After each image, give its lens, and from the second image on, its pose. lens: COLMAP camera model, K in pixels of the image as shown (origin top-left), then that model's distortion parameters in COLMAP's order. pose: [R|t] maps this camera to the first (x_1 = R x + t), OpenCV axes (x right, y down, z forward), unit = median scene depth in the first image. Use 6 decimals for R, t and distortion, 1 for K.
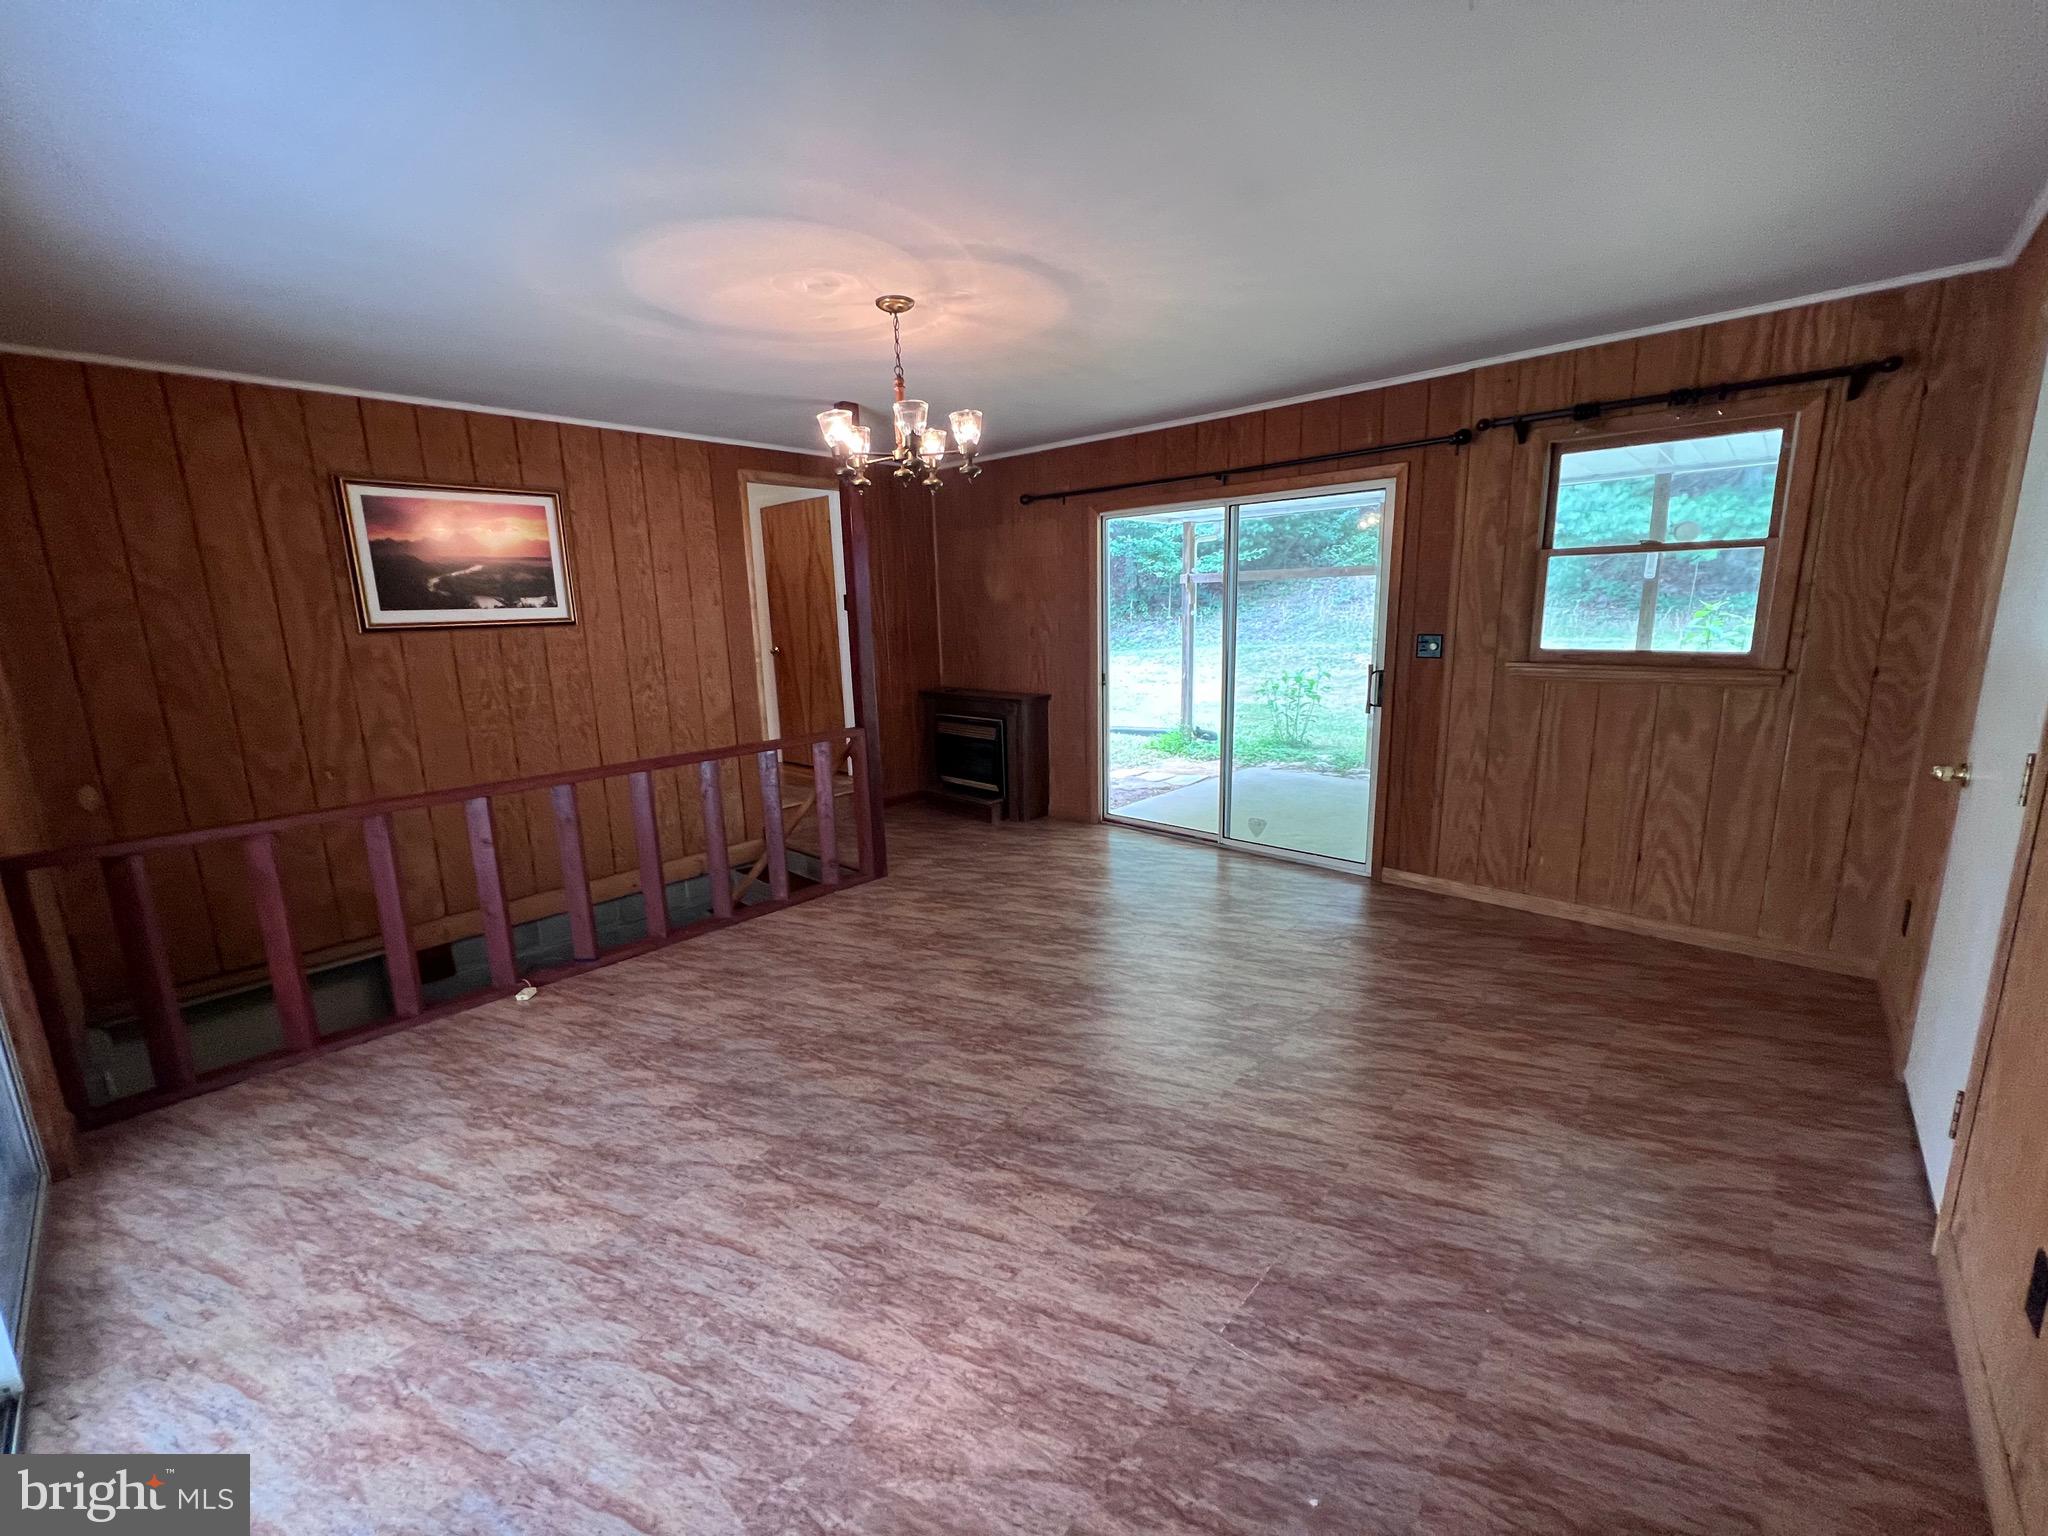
lens RADIAL K [[821.2, 0, 1024.8], [0, 821.2, 750.8], [0, 0, 1]] dist [0.044681, -0.000242]
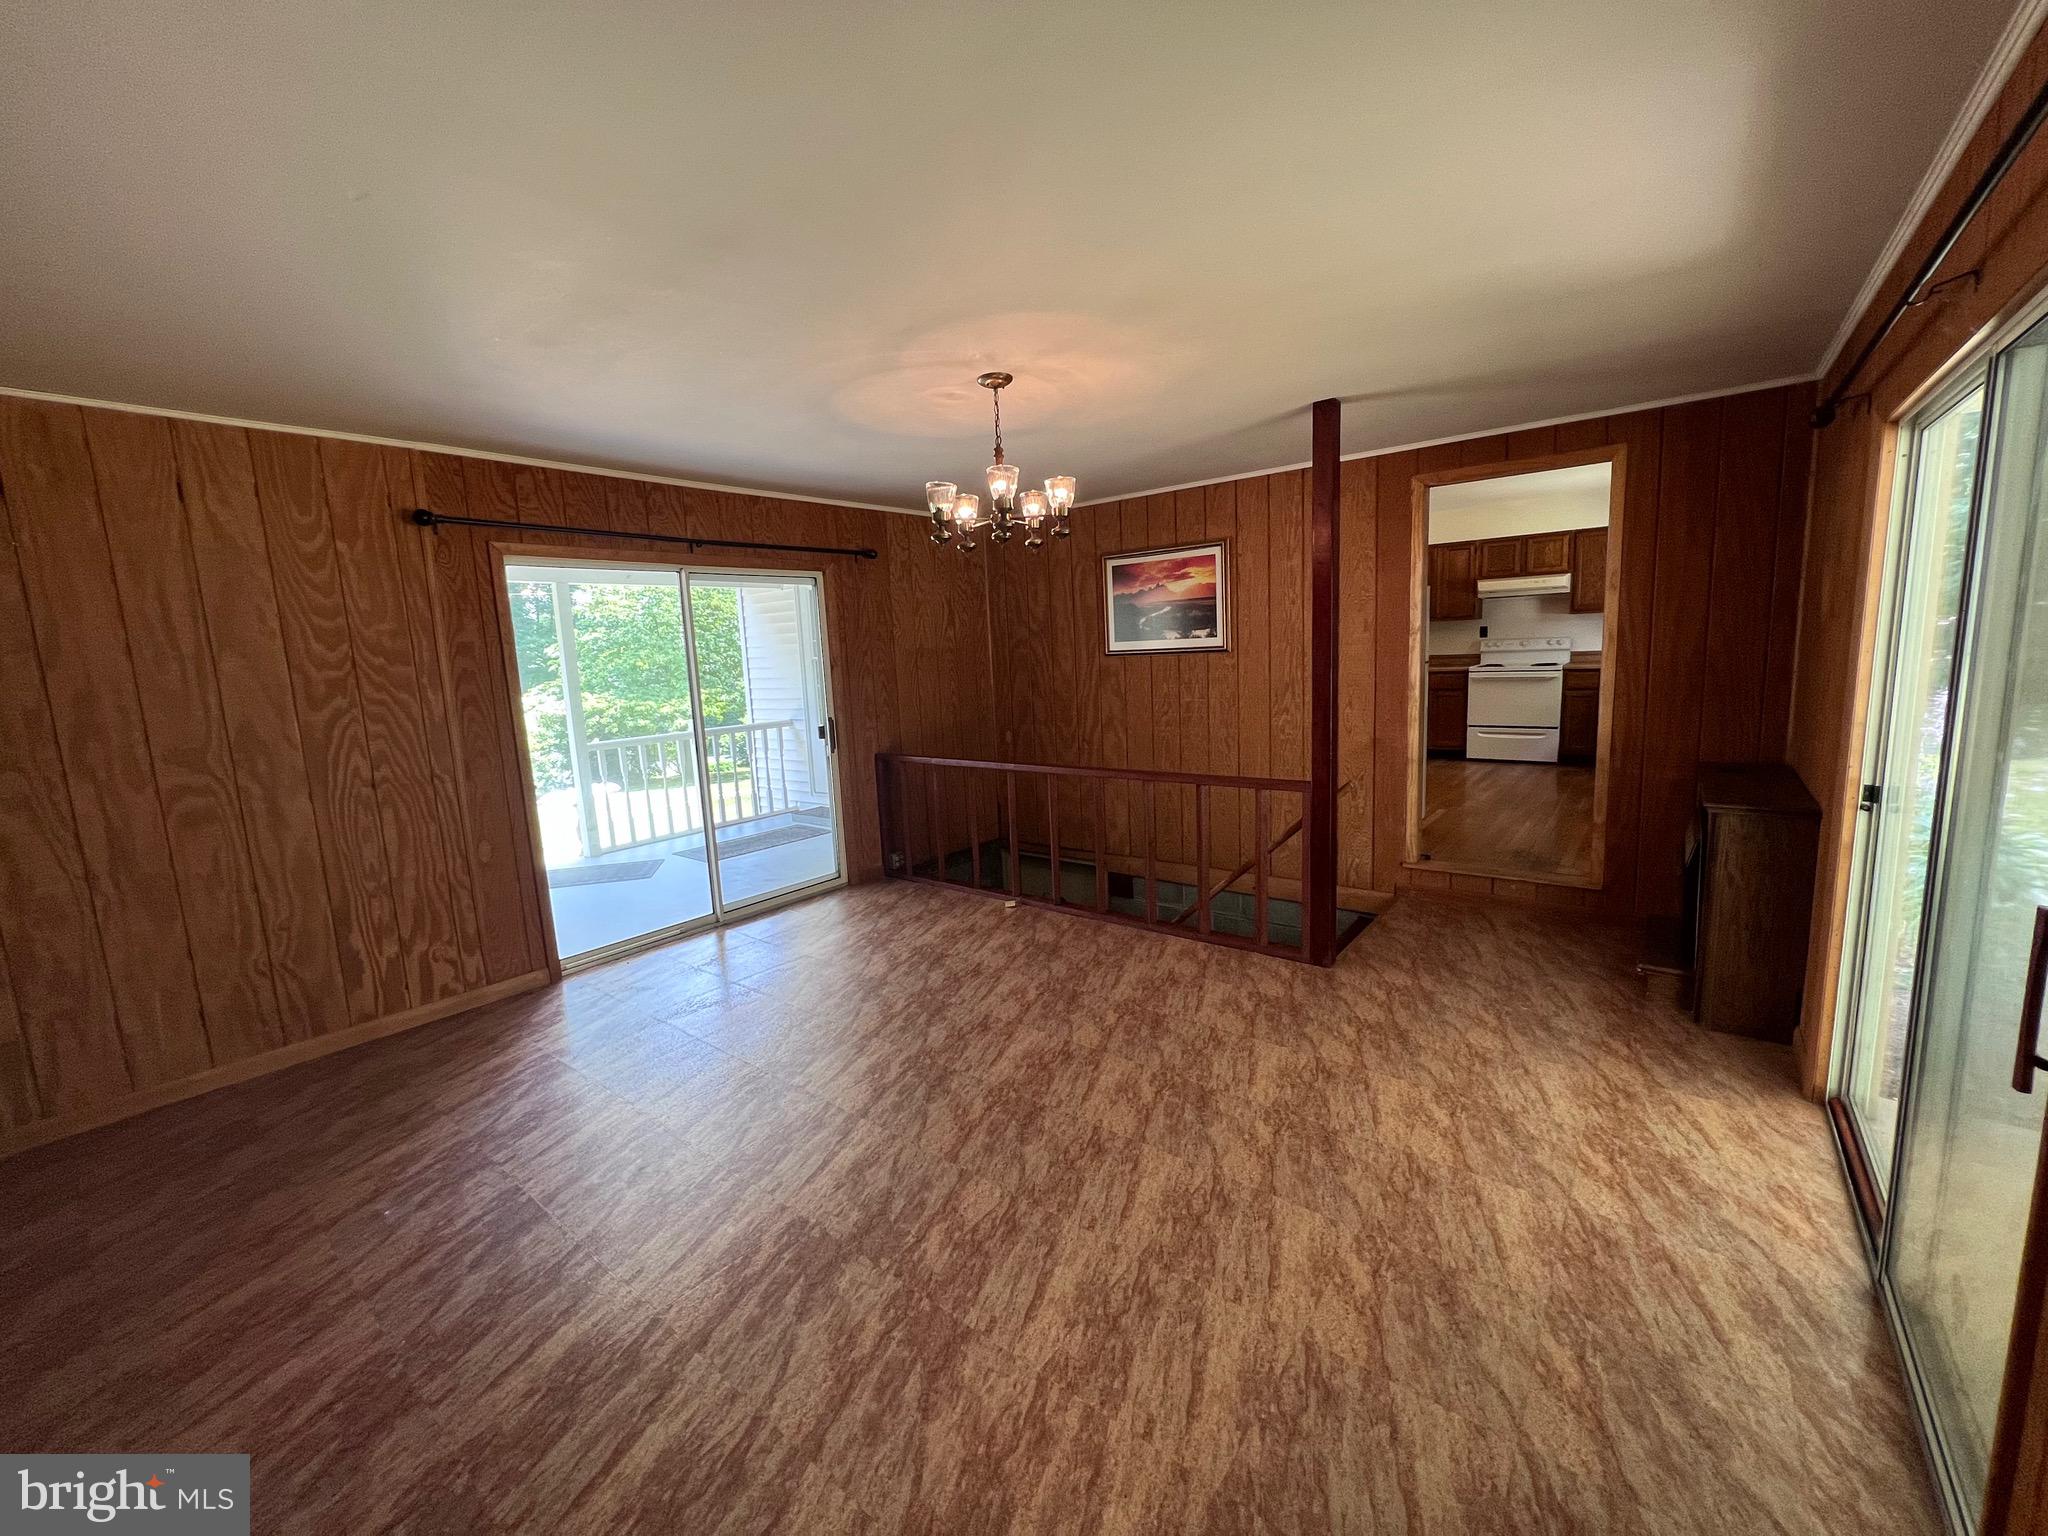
lens RADIAL K [[831.0, 0, 1024.0], [0, 831.0, 768.0], [0, 0, 1]] dist [-0.000210, 0.000355]
pose [[0.088346, 0.165711, -0.982209, 0.624546], [-0.143072, 0.977951, 0.152124, -0.133055], [0.985761, 0.127087, 0.110107, 0.632163]]
